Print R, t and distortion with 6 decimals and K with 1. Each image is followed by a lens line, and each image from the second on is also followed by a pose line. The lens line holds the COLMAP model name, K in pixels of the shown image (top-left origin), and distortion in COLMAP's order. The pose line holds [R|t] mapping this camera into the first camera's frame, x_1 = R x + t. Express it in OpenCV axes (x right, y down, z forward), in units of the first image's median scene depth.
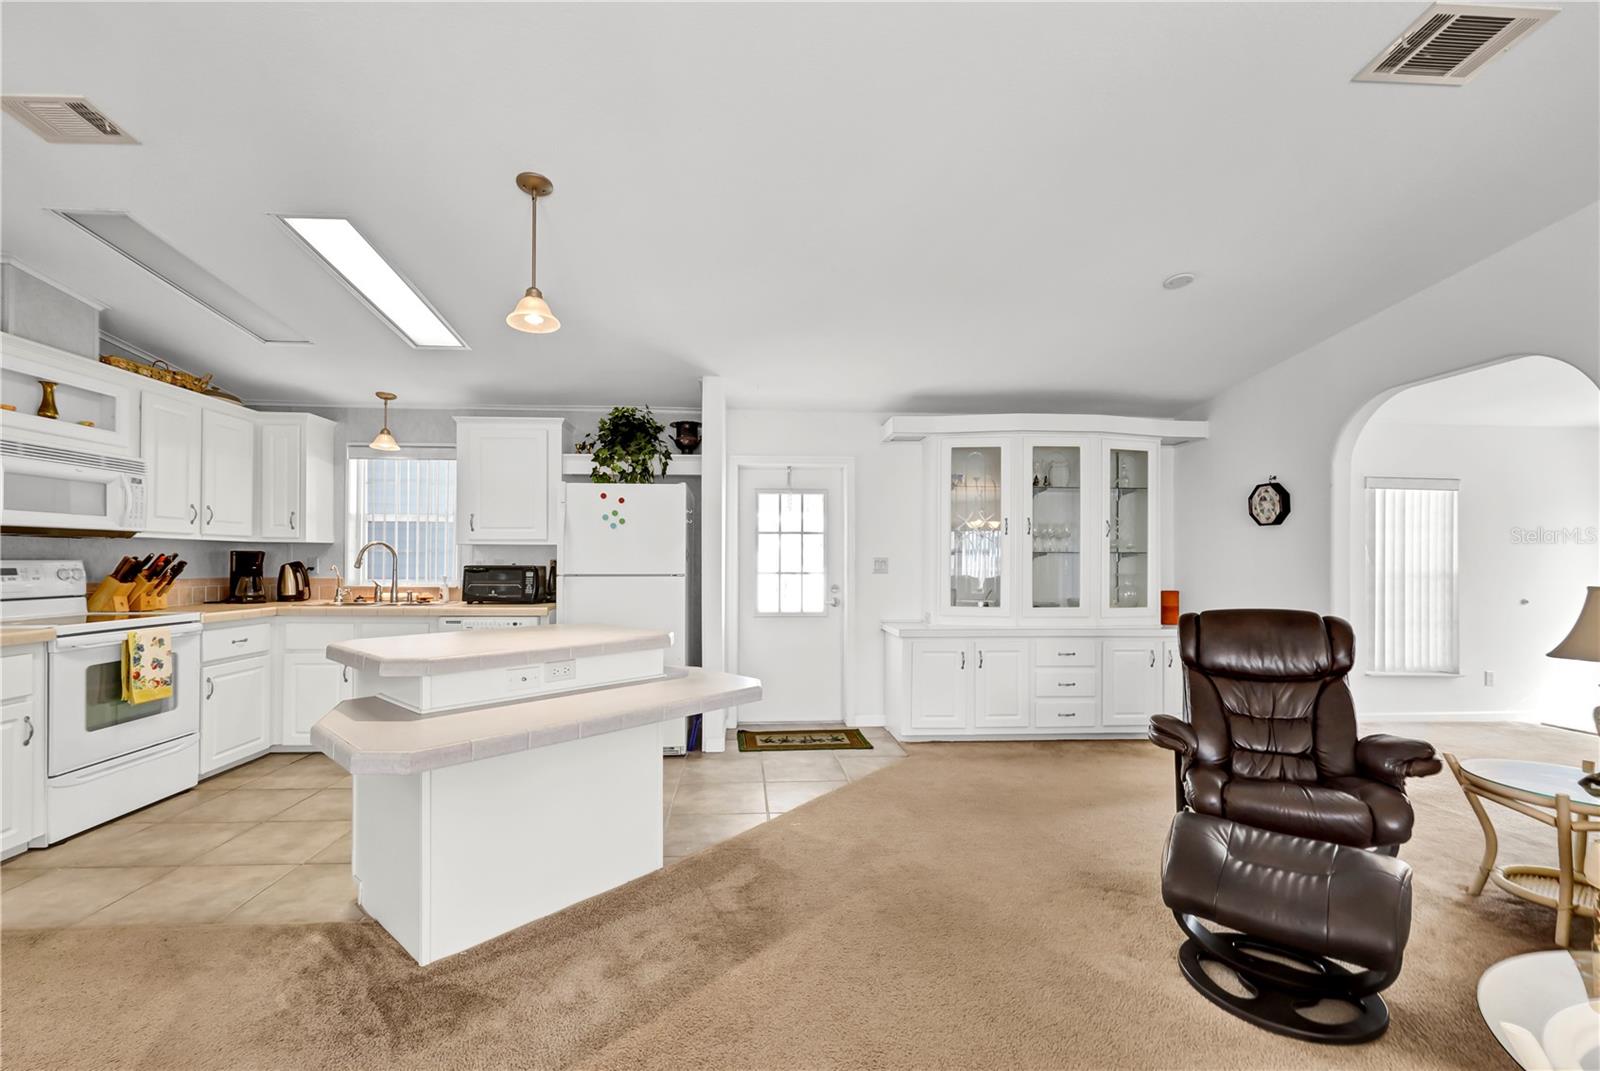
lens RADIAL K [[682.1, 0, 779.4], [0, 682.1, 559.0], [0, 0, 1]] dist [-0.001745, -0.000326]
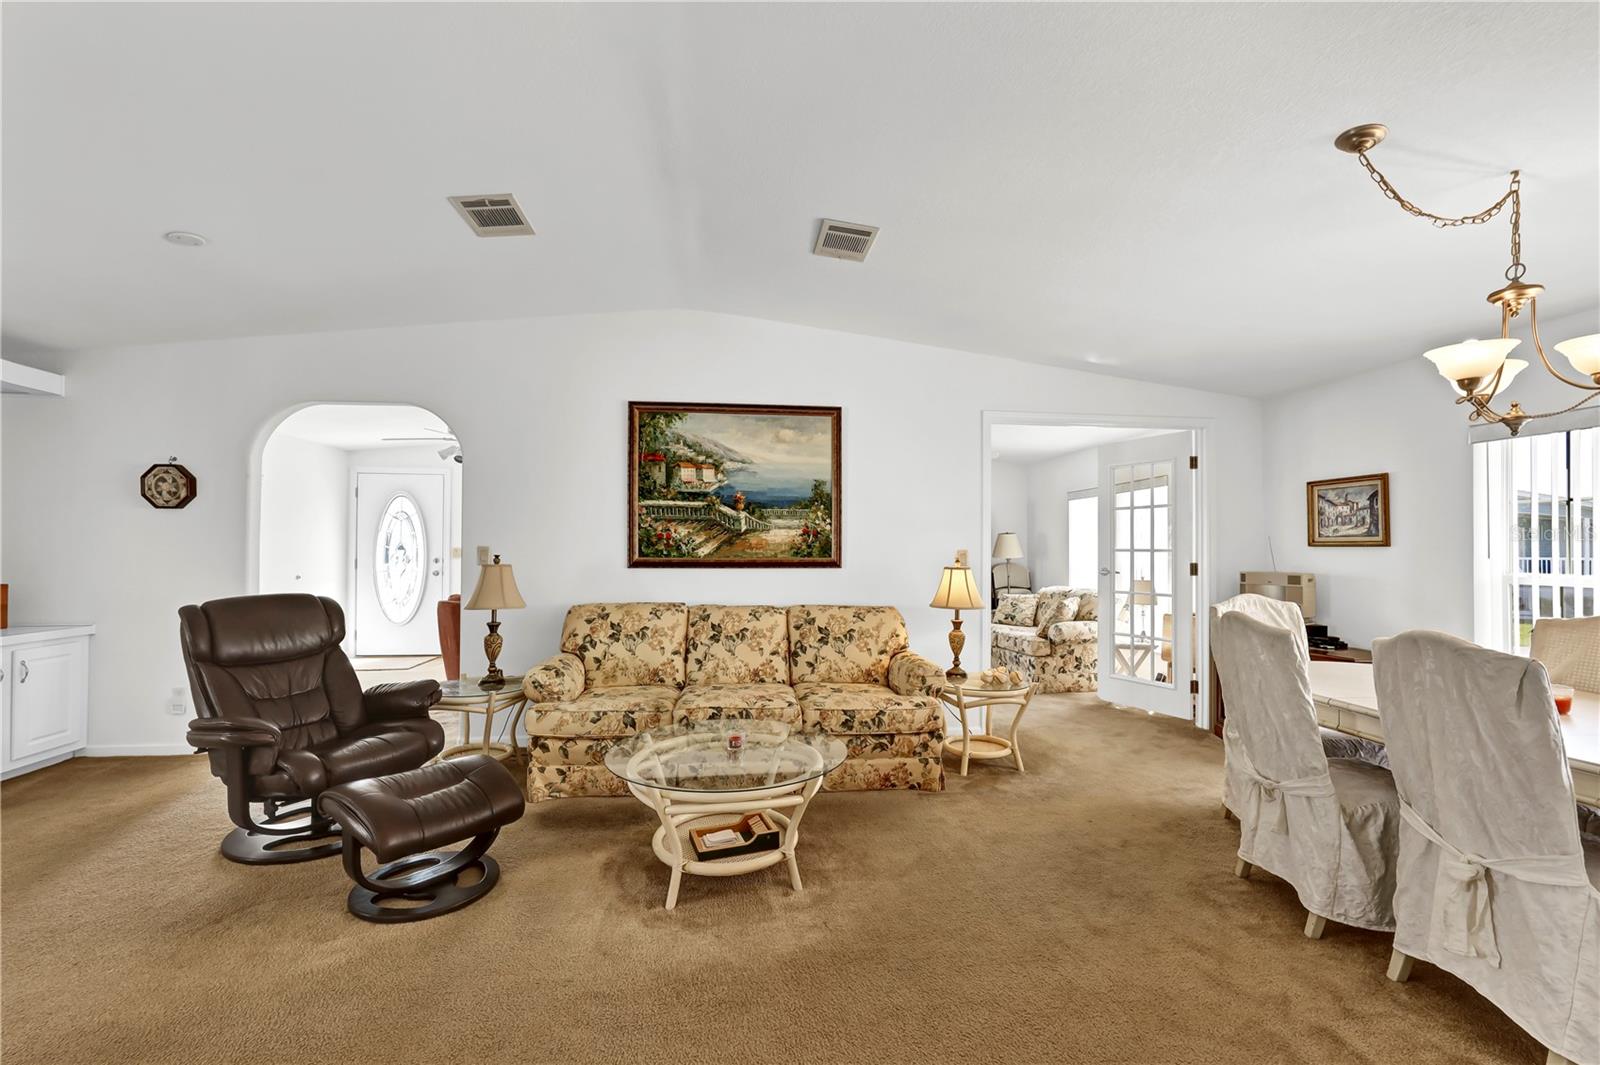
lens RADIAL K [[674.3, 0, 800.0], [0, 674.3, 532.5], [0, 0, 1]] dist [-0.011075, 0.000114]
pose [[-0.059002, 0.018263, 0.998091, -0.260633], [-0.010085, 0.999771, -0.018890, -0.007701], [-0.998207, -0.011180, -0.058805, 0.176919]]
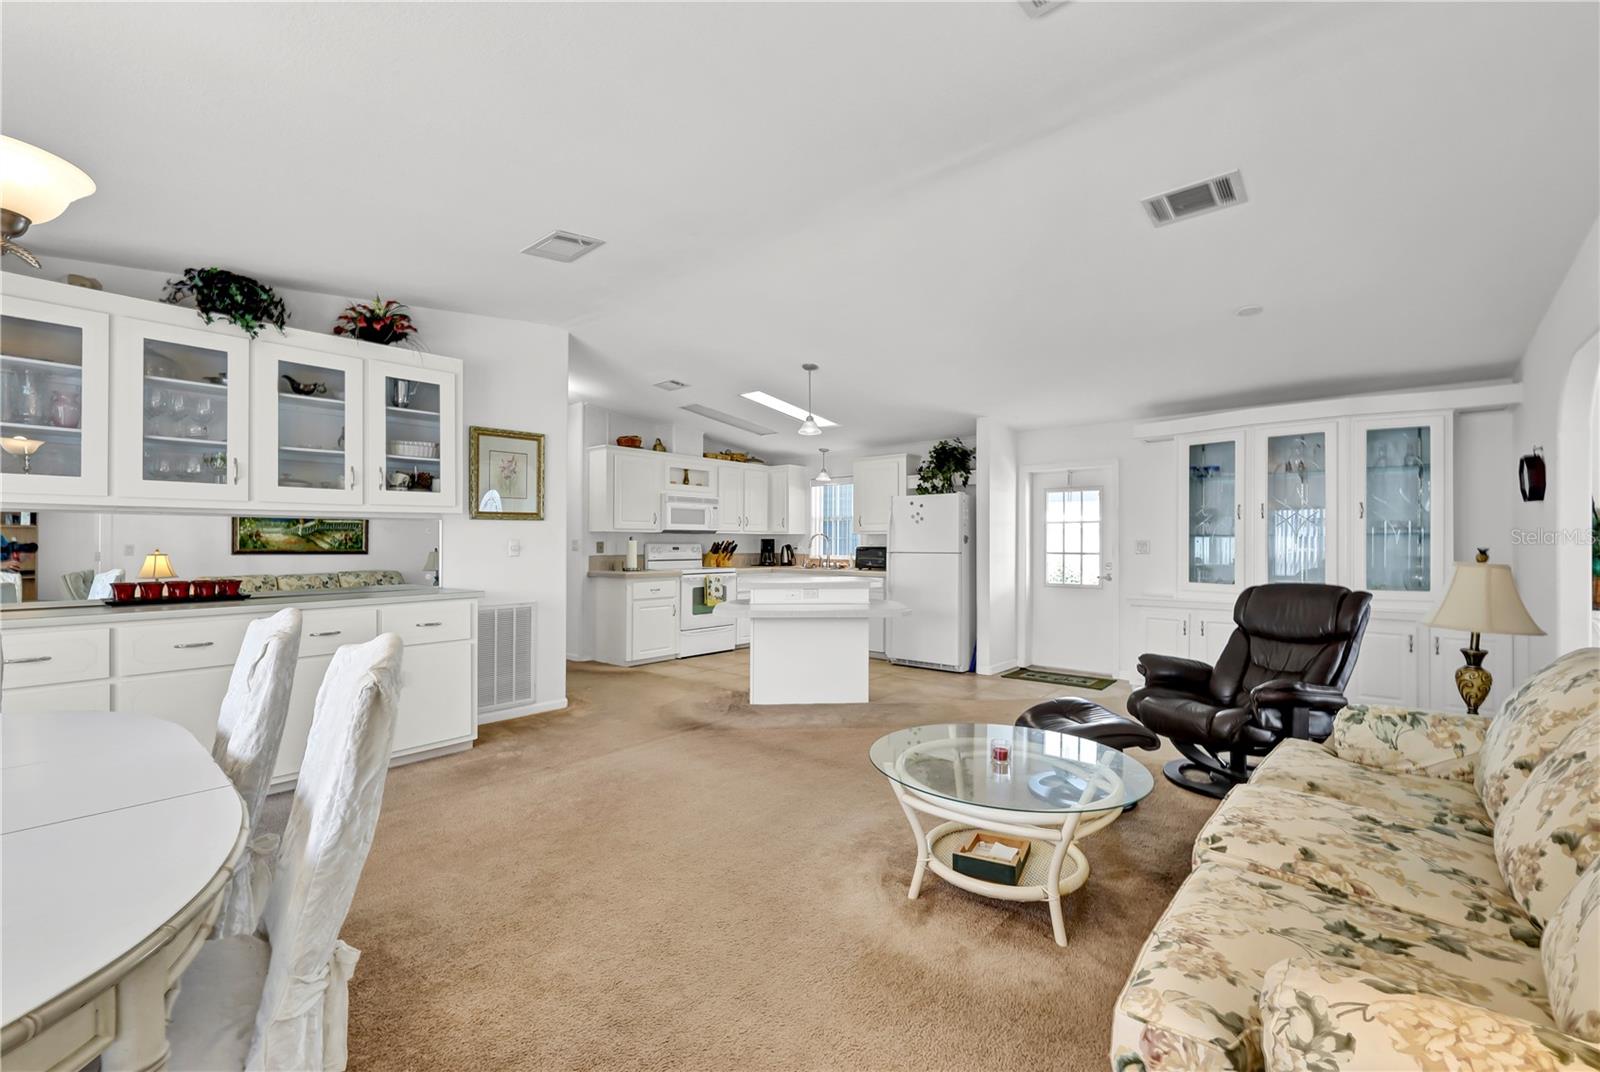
lens RADIAL K [[671.9, 0, 799.0], [0, 671.9, 540.8], [0, 0, 1]] dist [-0.001633, -0.000093]
pose [[0.718218, -0.005155, -0.695799, 0.638572], [0.003423, 0.999987, -0.003875, 0.000911], [0.695810, 0.000401, 0.718226, -0.315578]]
